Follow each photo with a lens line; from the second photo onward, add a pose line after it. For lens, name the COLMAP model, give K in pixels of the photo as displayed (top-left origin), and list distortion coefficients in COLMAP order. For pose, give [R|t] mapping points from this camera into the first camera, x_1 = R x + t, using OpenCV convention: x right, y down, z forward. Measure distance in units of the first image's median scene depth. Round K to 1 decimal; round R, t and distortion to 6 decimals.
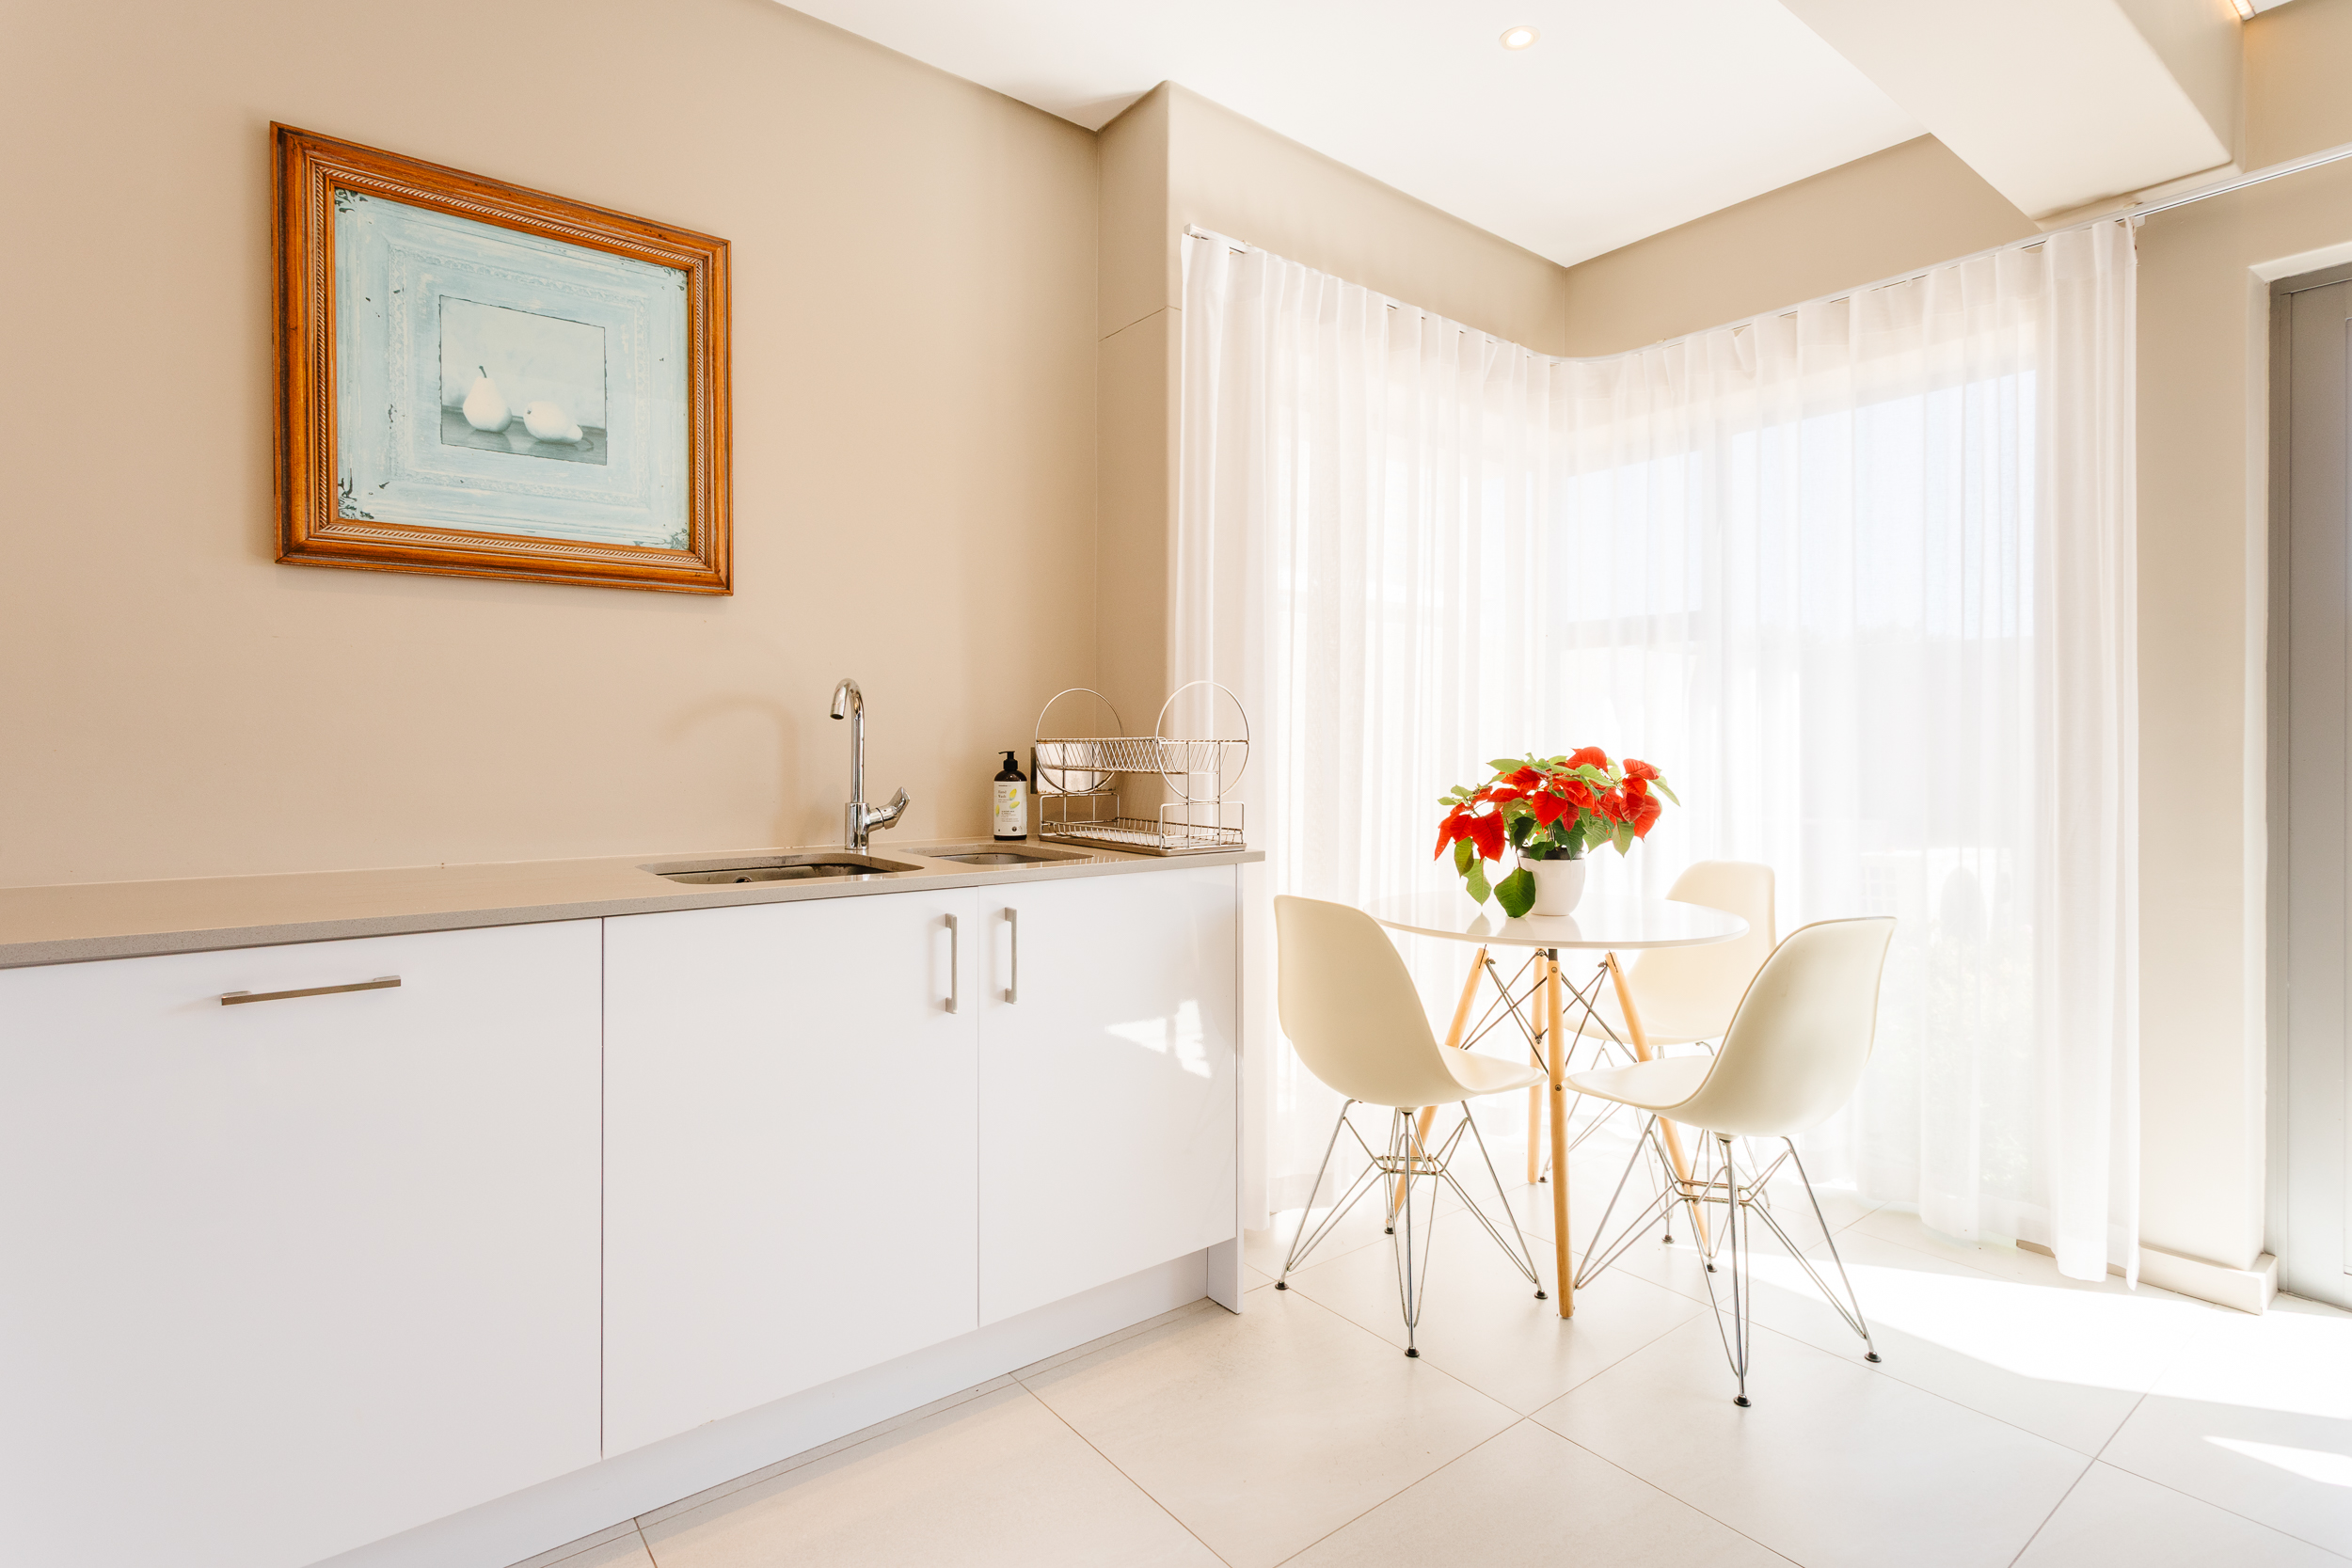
lens RADIAL K [[1145.7, 0, 1184.3], [0, 1145.7, 757.1], [0, 0, 1]] dist [0.000038, 0.000385]
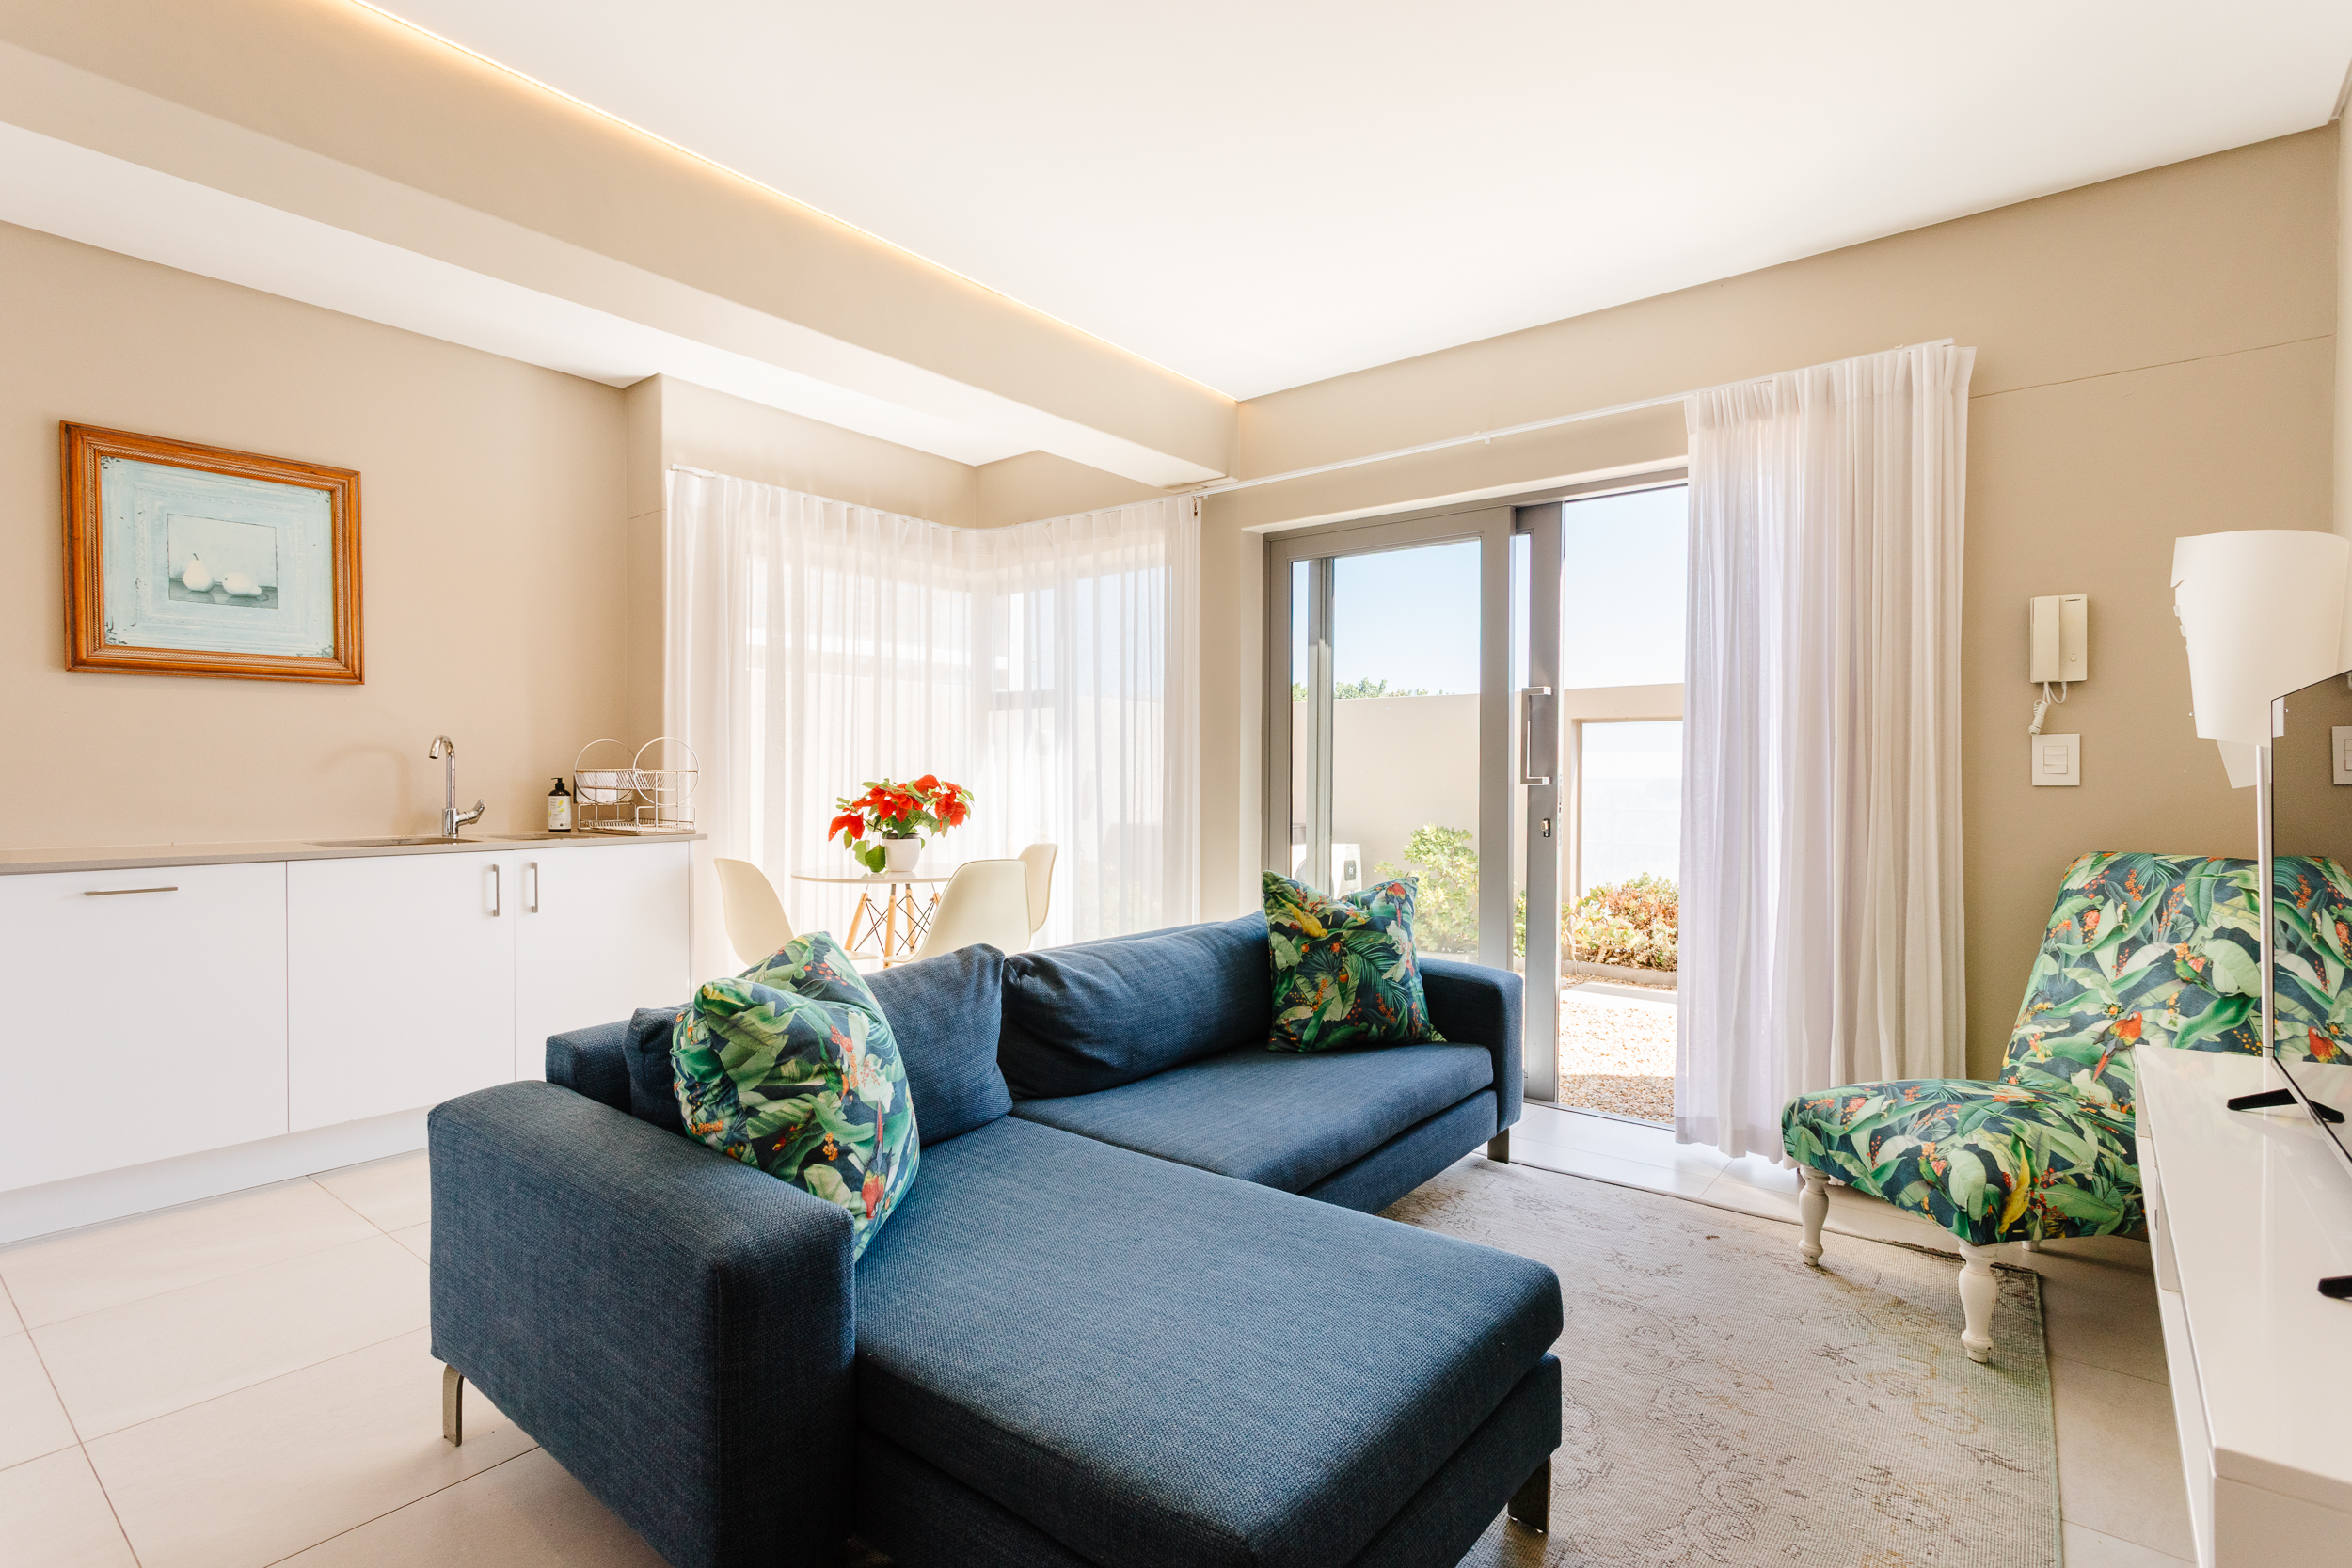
lens RADIAL K [[1136.1, 0, 1167.6], [0, 1136.1, 794.3], [0, 0, 1]] dist [0.003184, 0.000657]
pose [[0.974543, -0.004362, 0.224156, 0.342275], [0.002181, 0.999948, 0.009974, 0.004604], [-0.224188, -0.009231, 0.974502, -0.804577]]
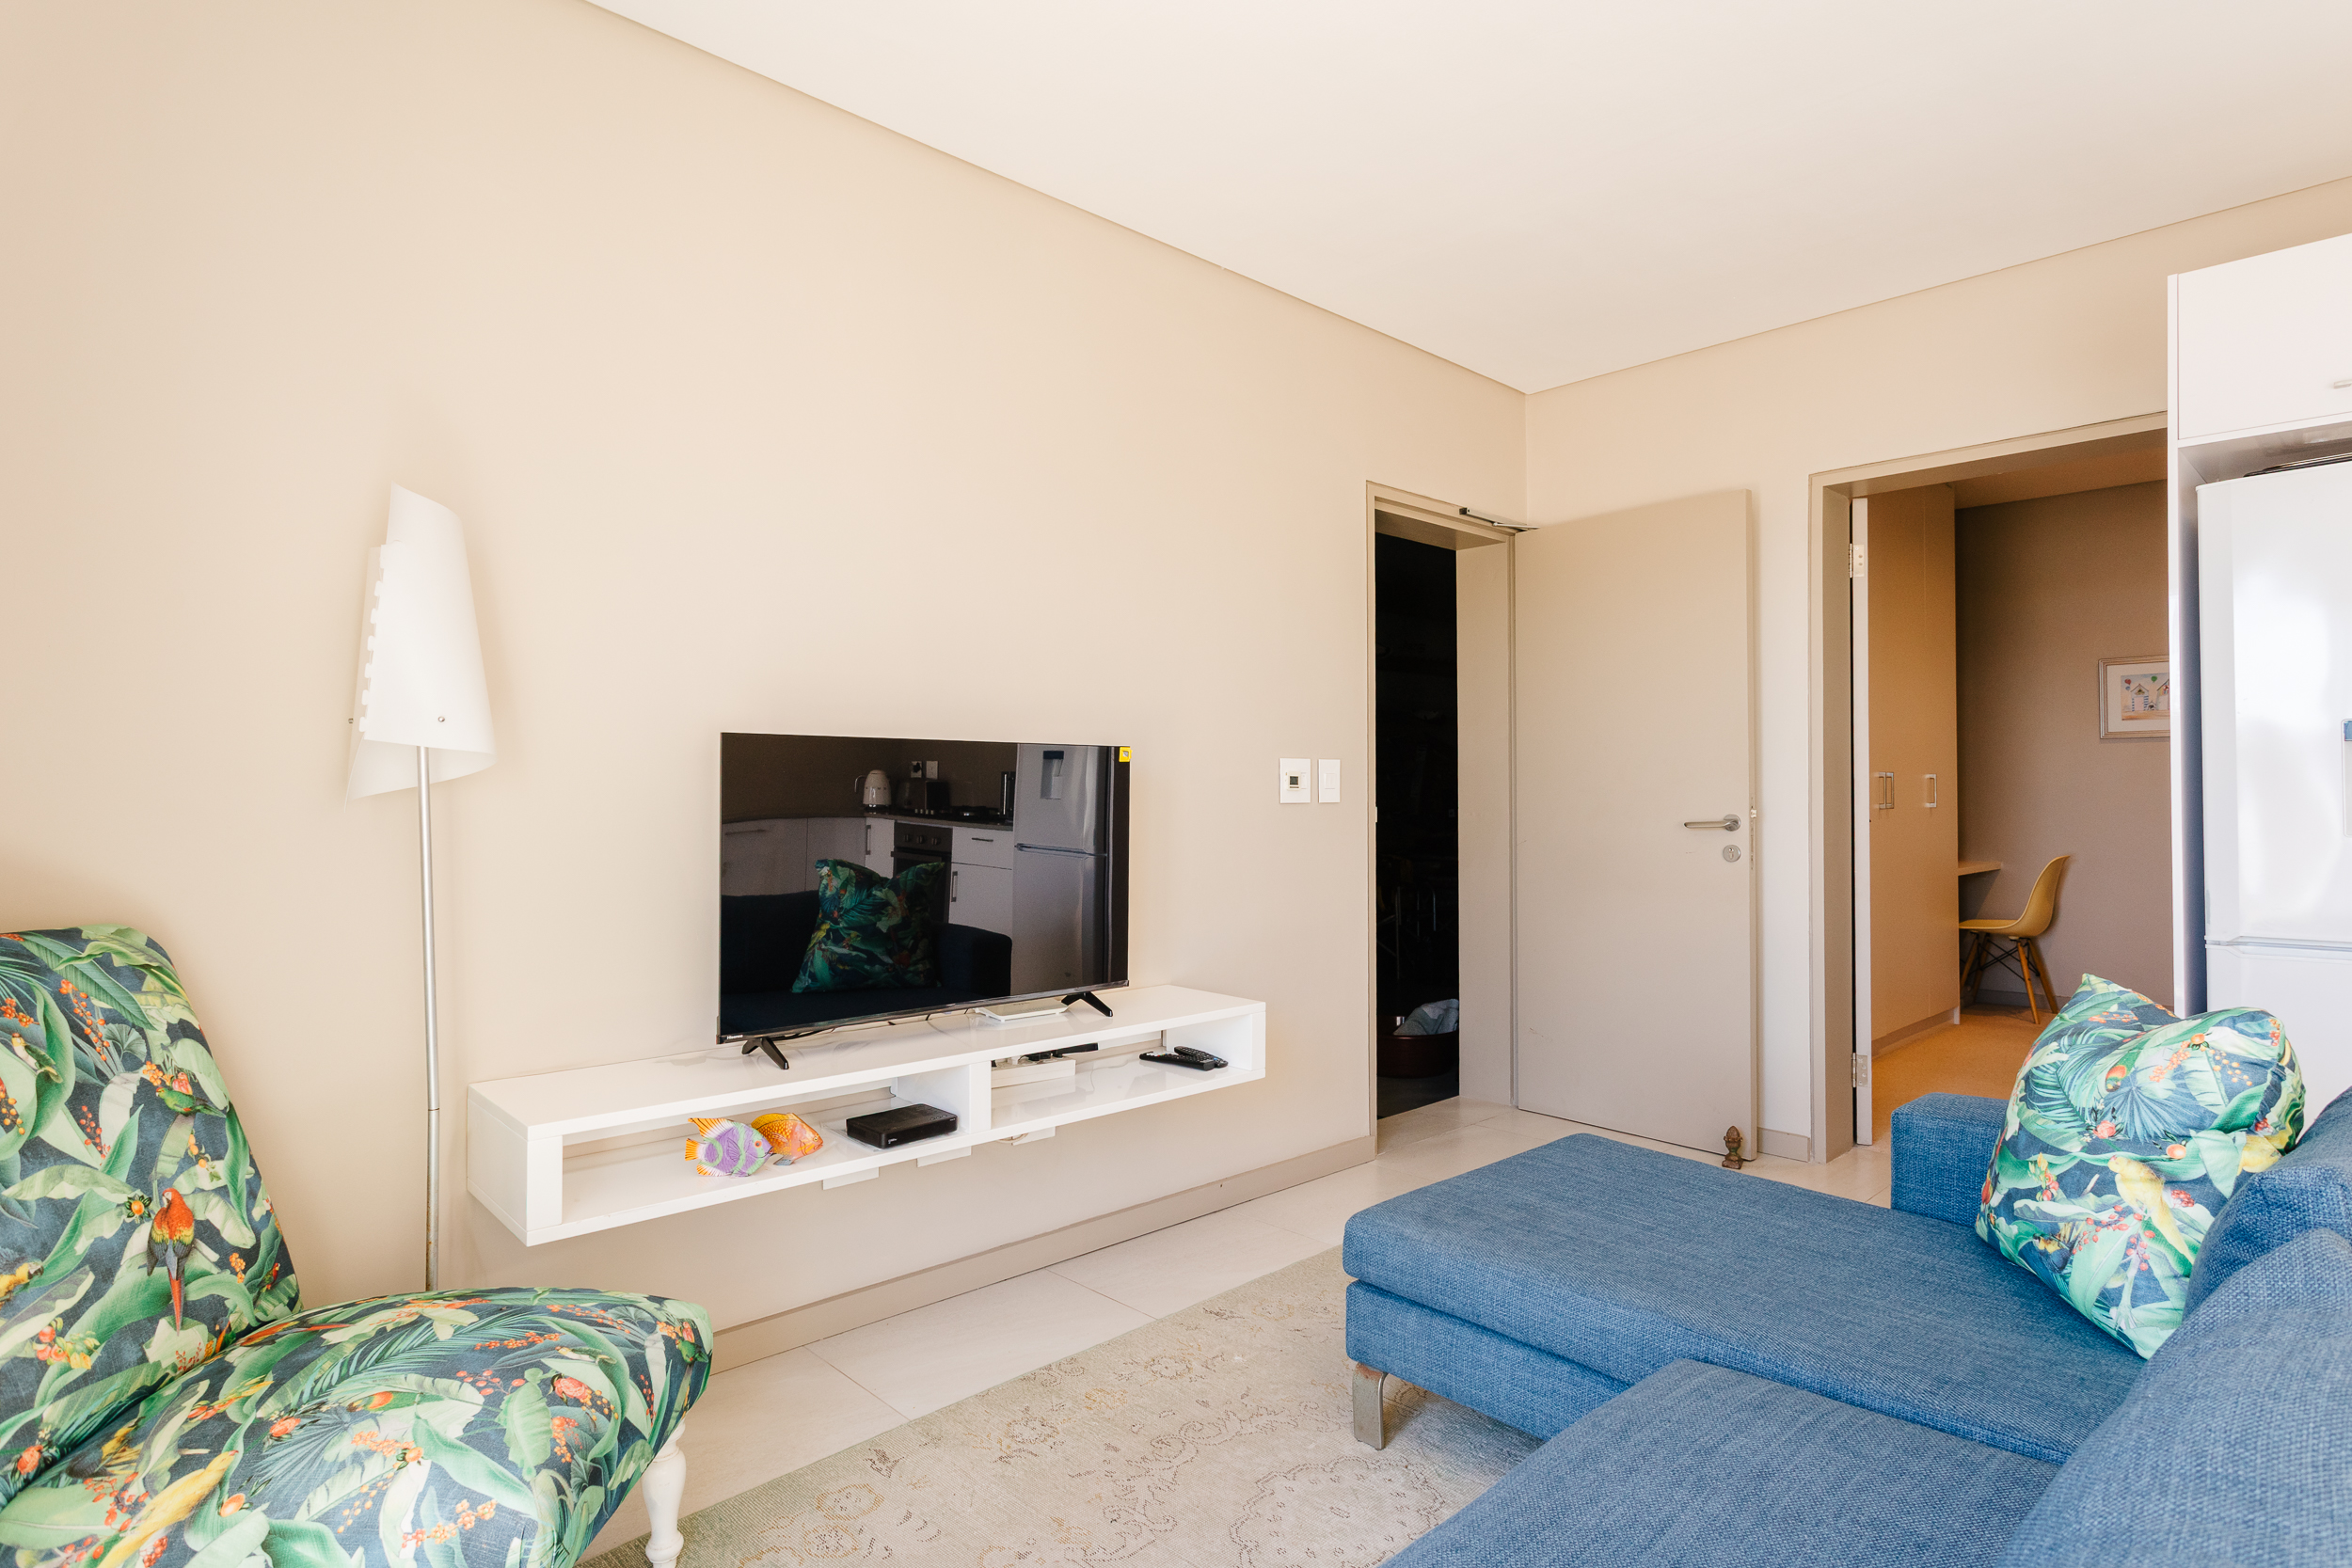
lens RADIAL K [[1229.2, 0, 1176.0], [0, 1229.2, 784.0], [0, 0, 1]] dist [-0.000952, -0.000810]
pose [[-0.996340, -0.002958, -0.085425, 0.926141], [-0.002583, 0.999987, -0.004507, -0.005239], [0.085437, -0.004270, -0.996334, 0.685495]]
